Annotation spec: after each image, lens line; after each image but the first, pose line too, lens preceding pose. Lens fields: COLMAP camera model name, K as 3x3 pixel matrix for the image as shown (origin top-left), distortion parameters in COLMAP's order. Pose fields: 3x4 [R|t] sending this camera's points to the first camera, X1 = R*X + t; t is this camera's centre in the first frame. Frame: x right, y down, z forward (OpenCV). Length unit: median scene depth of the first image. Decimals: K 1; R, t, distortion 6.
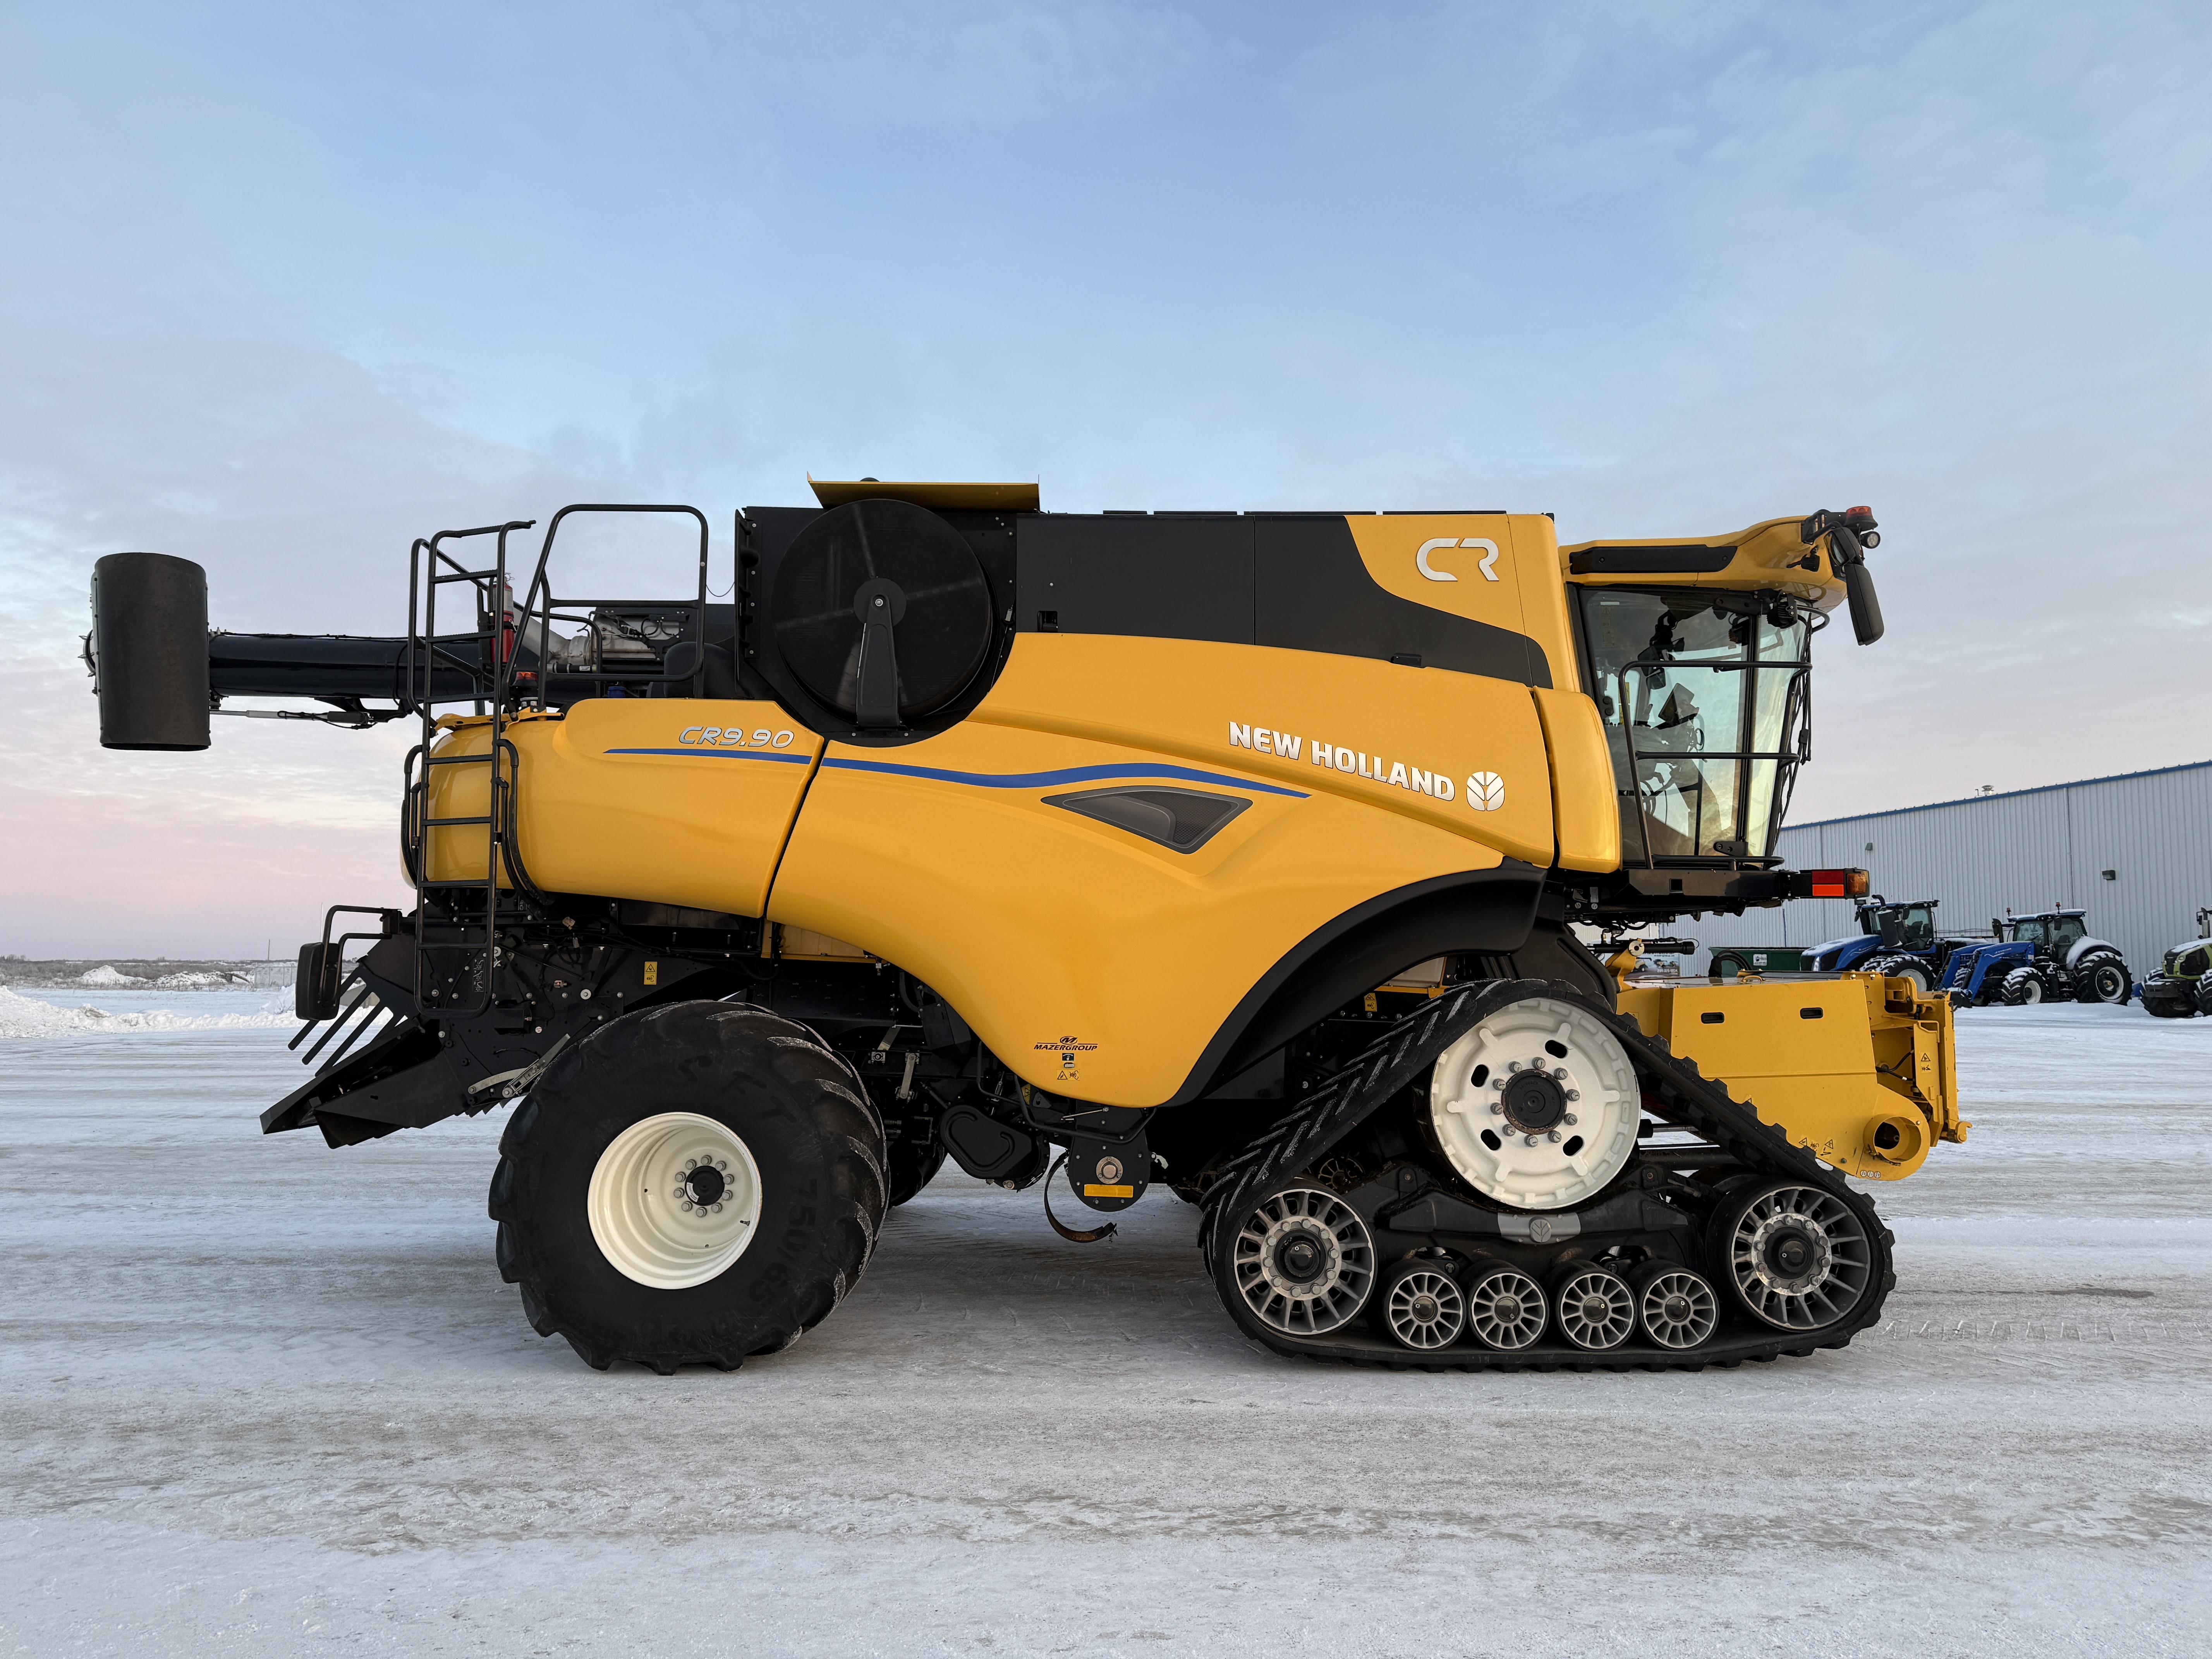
lens RADIAL K [[1562.5, 0, 1087.2], [0, 1562.5, 828.5], [0, 0, 1]] dist [0.023054, -0.033395]
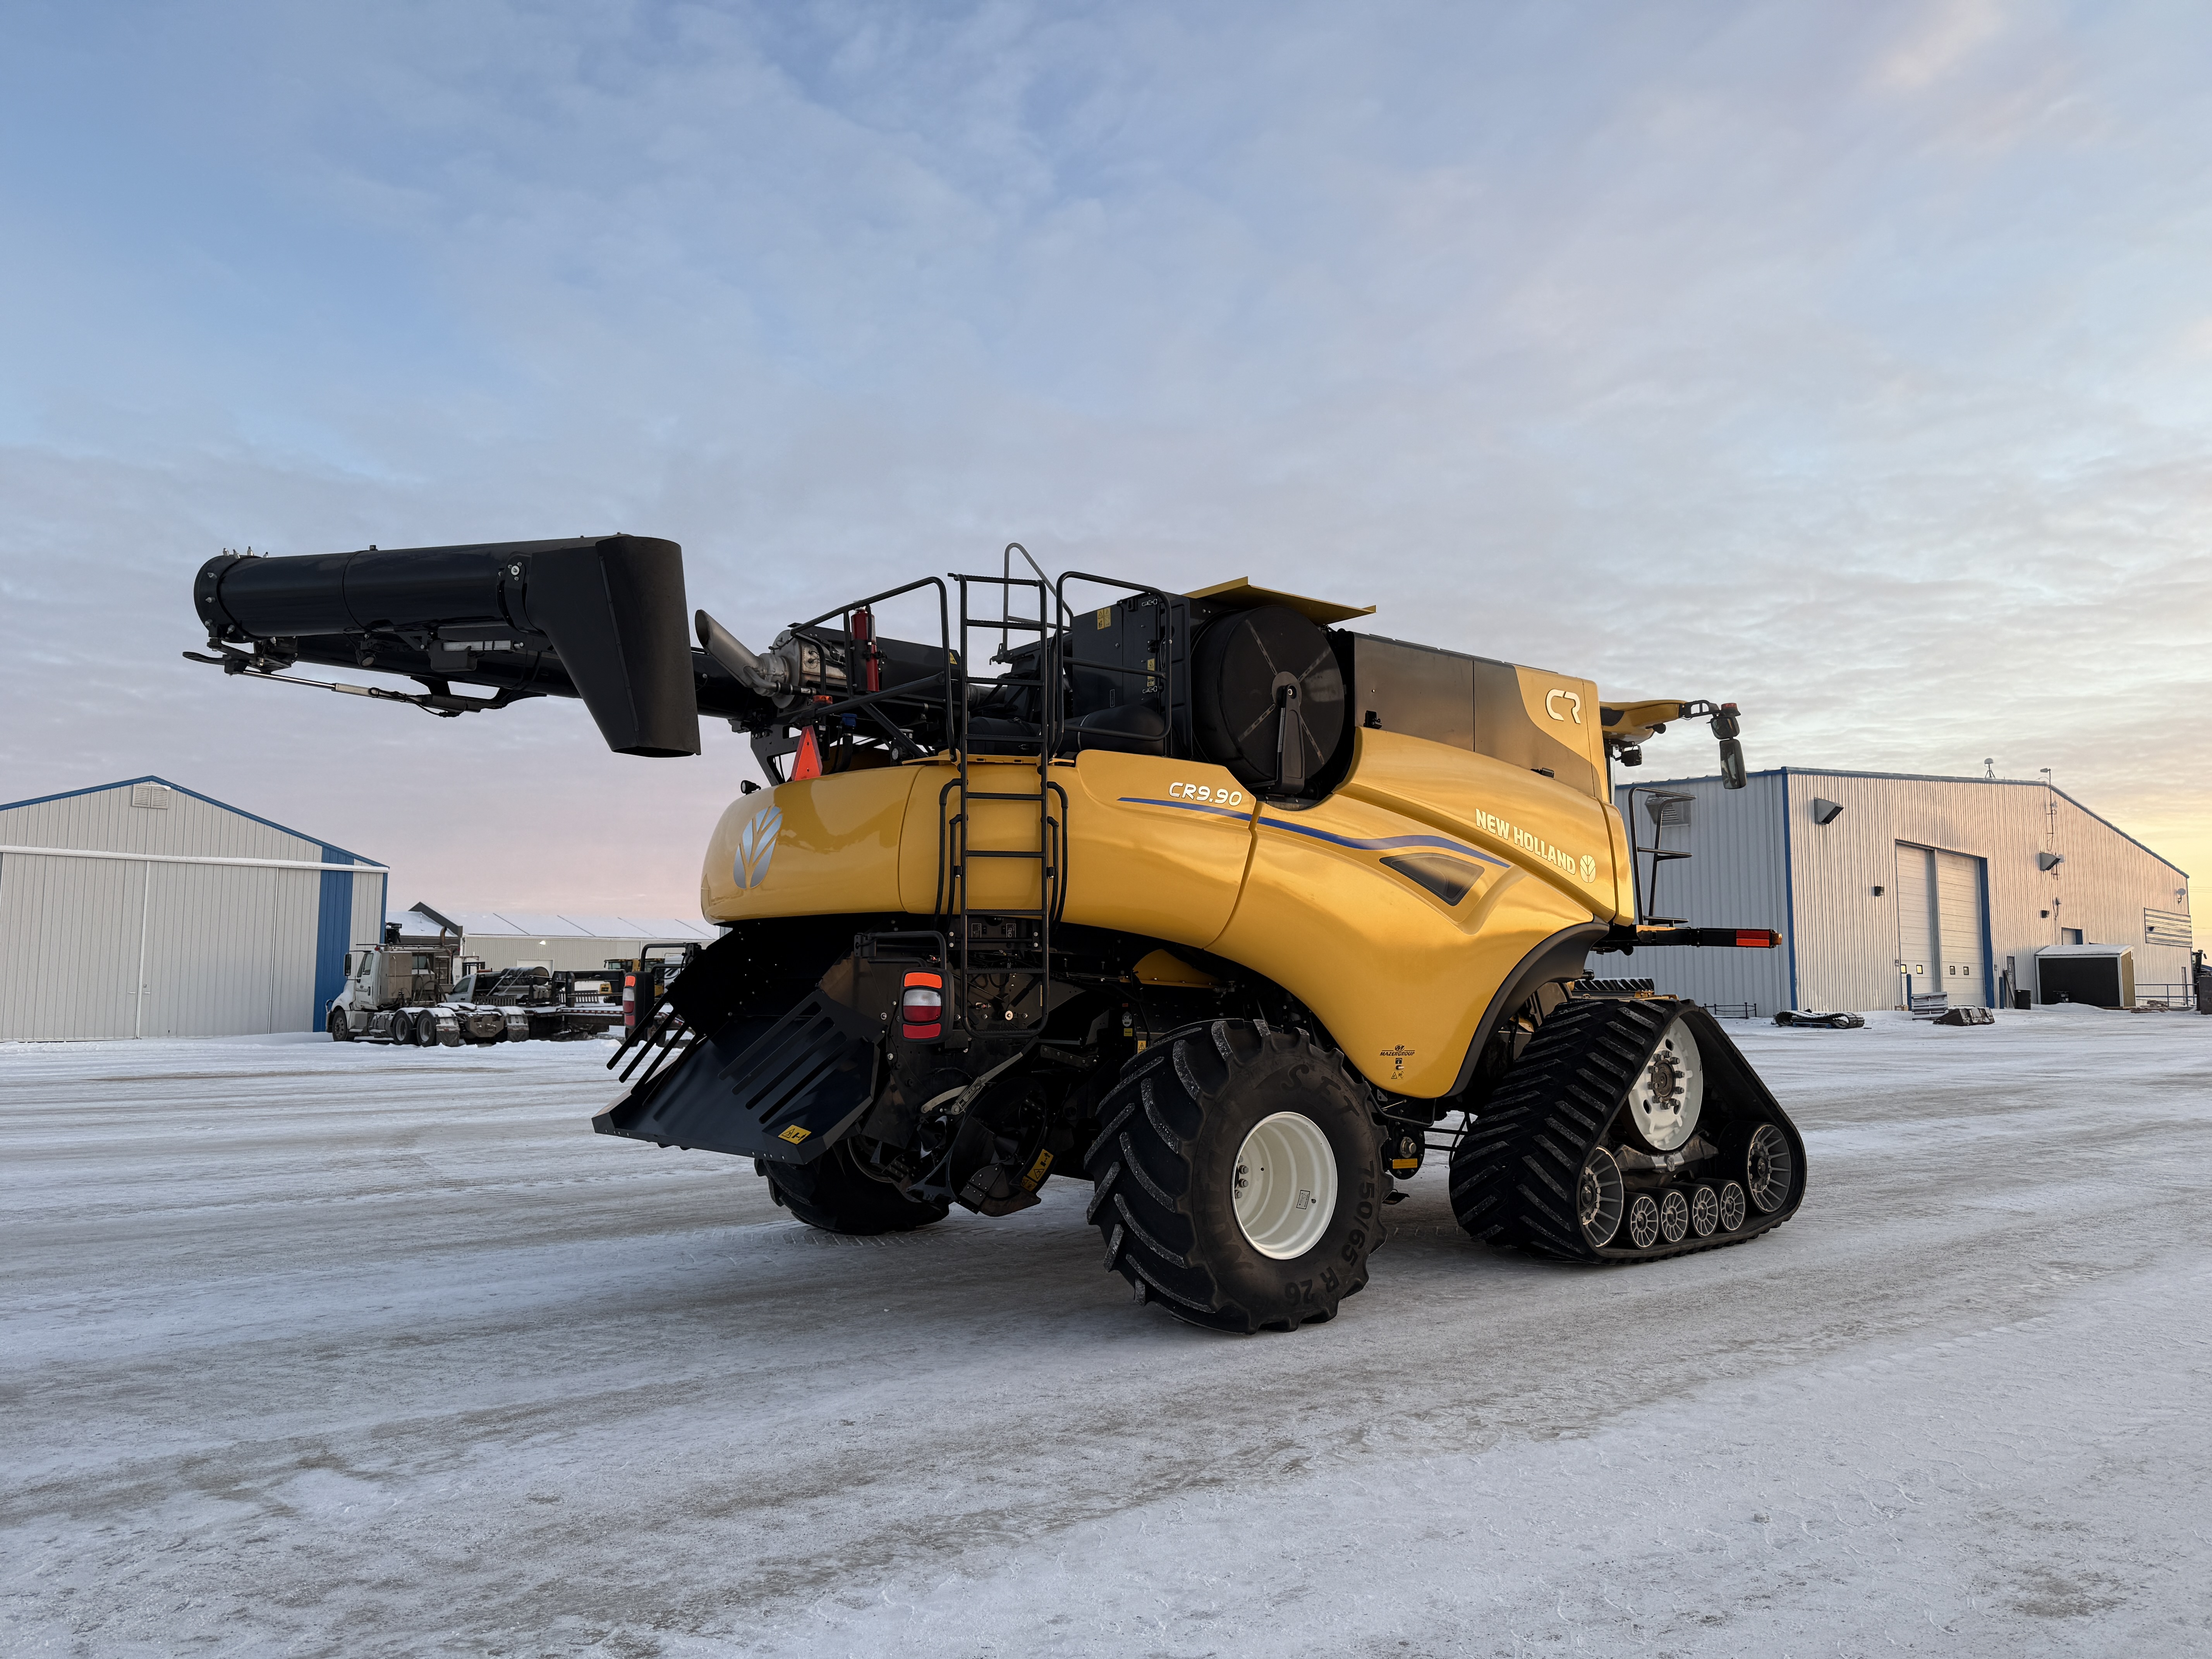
lens RADIAL K [[1562.5, 0, 1113.0], [0, 1562.5, 806.4], [0, 0, 1]] dist [0.023054, -0.033395]
pose [[0.789094, 0.069582, 0.610319, -1.088254], [-0.054755, 0.997576, -0.042939, 0.005102], [-0.611828, 0.000465, 0.790991, 0.128507]]
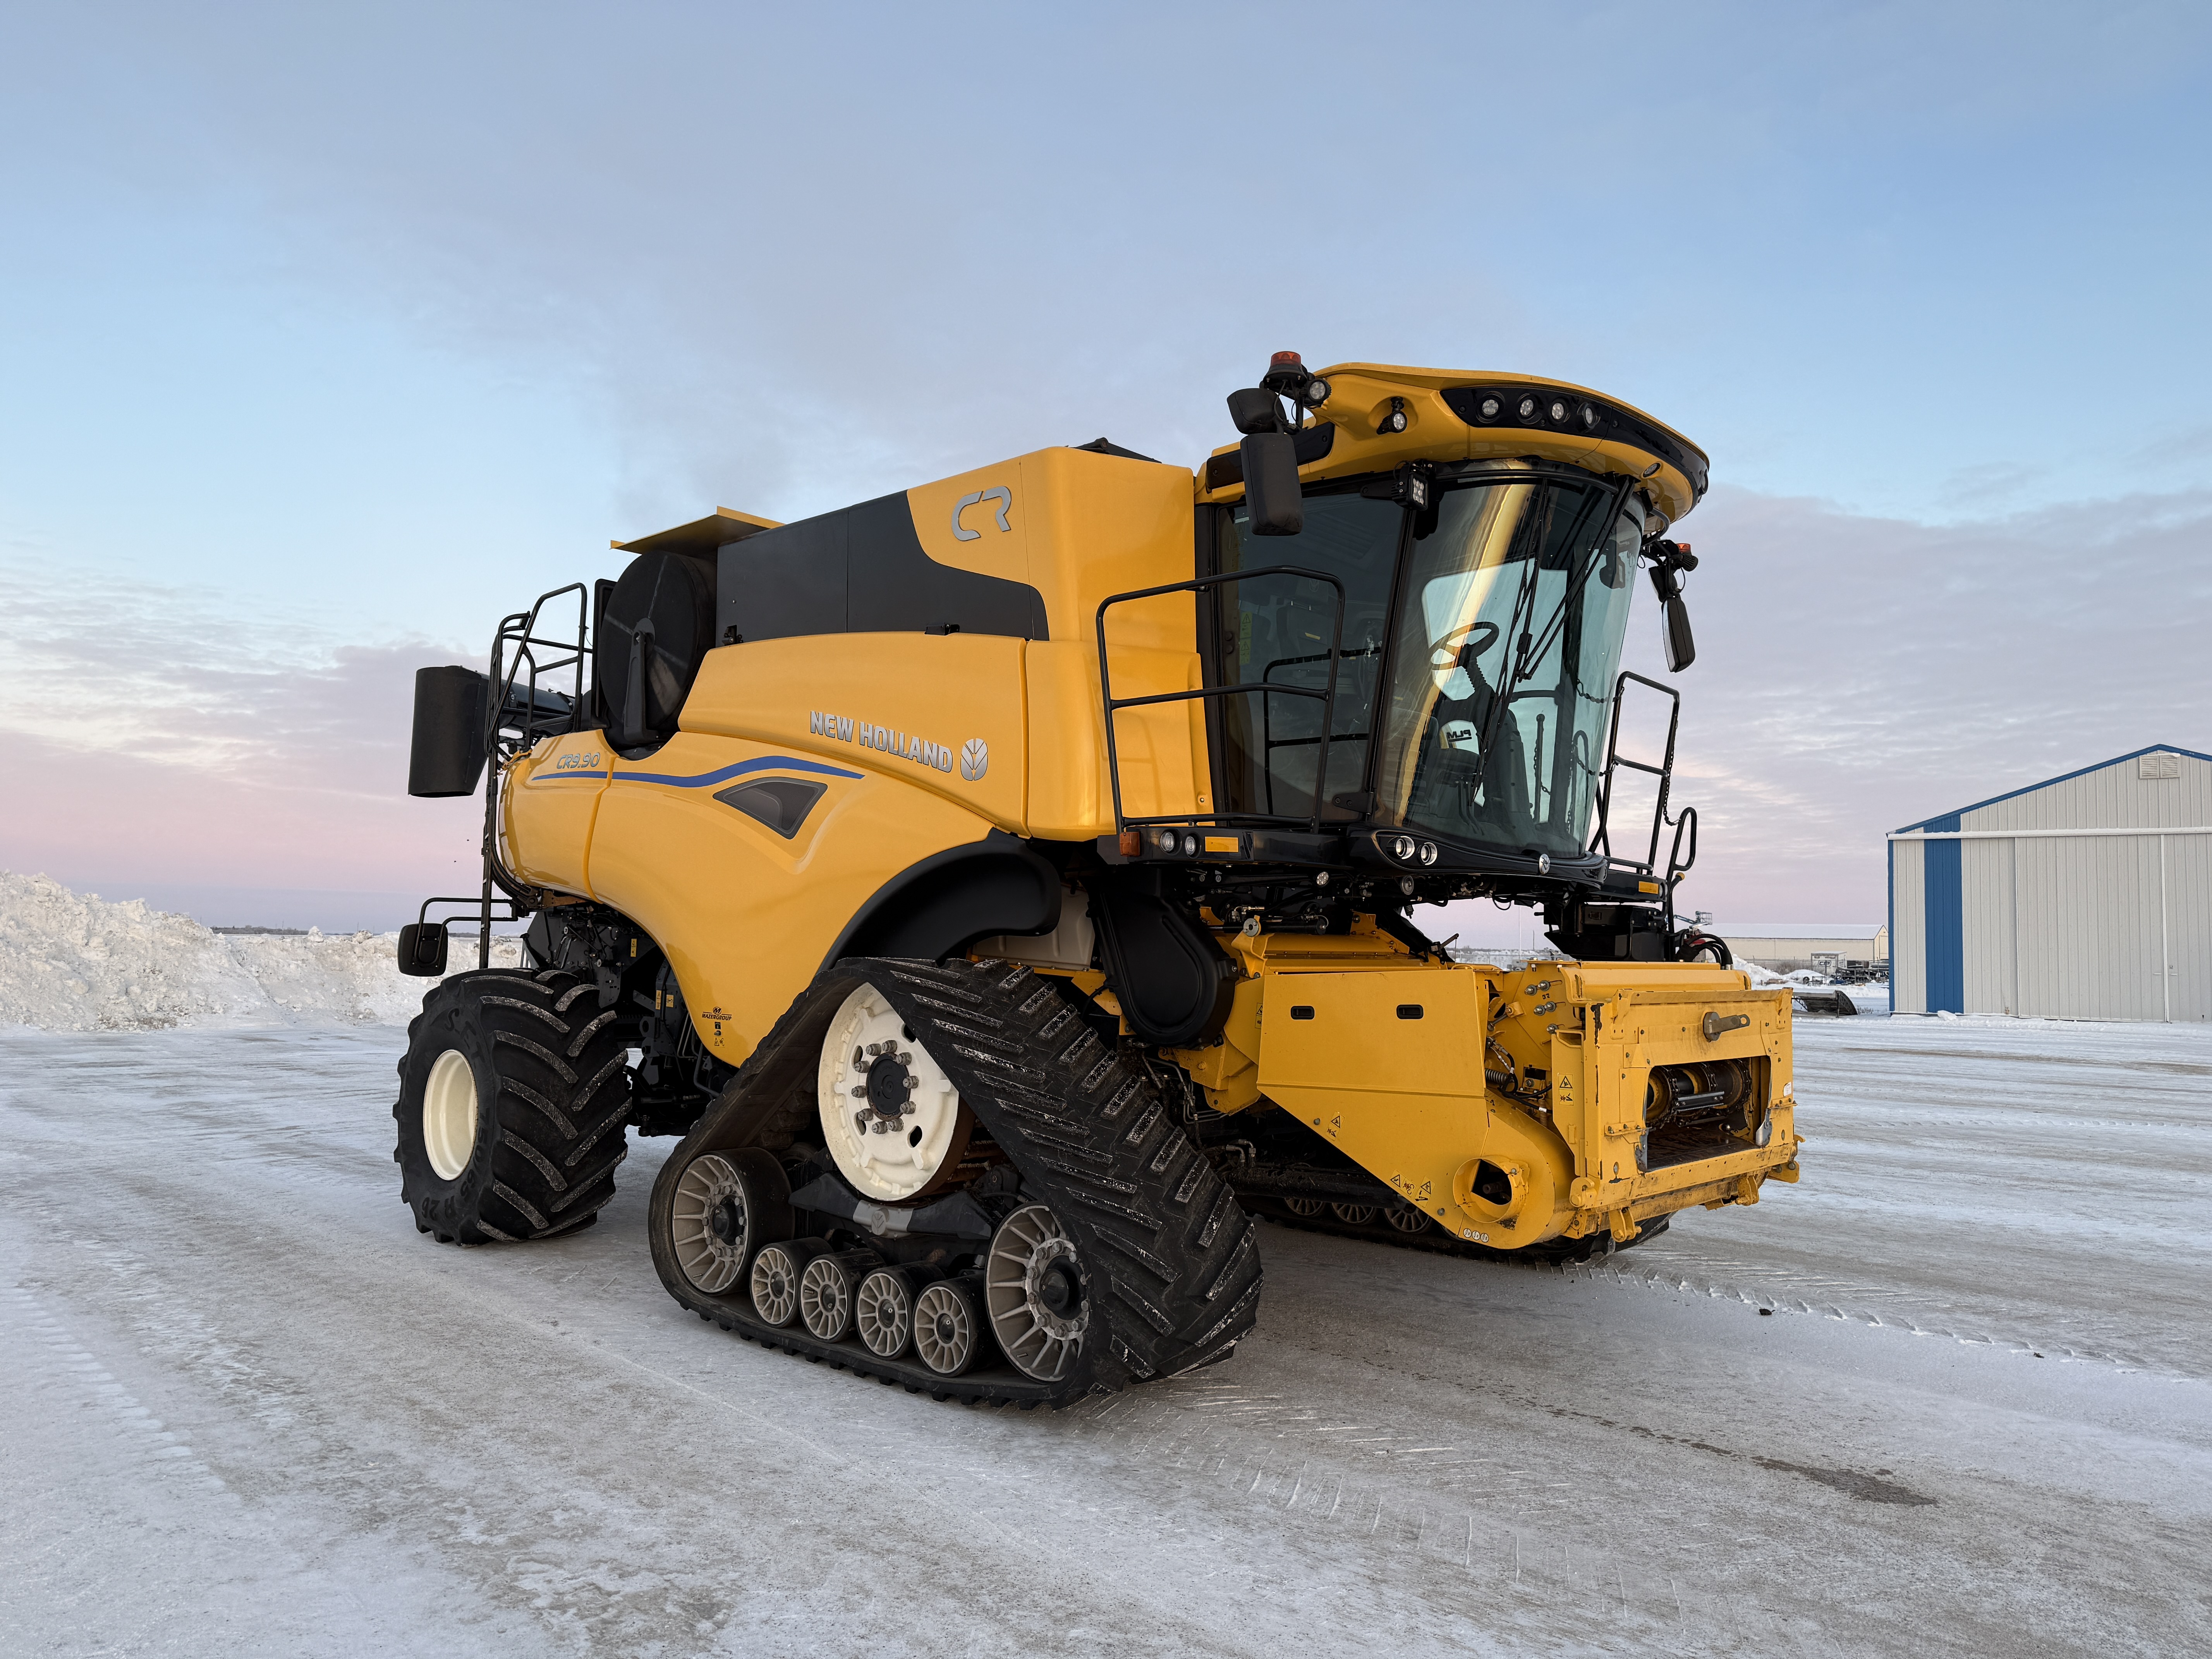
lens RADIAL K [[1562.5, 0, 1105.6], [0, 1562.5, 779.3], [0, 0, 1]] dist [0.023054, -0.033395]
pose [[0.720833, -0.063907, -0.690156, 1.058730], [0.045842, 0.997956, -0.044529, 0.037204], [0.691591, 0.000460, 0.722289, 0.411578]]
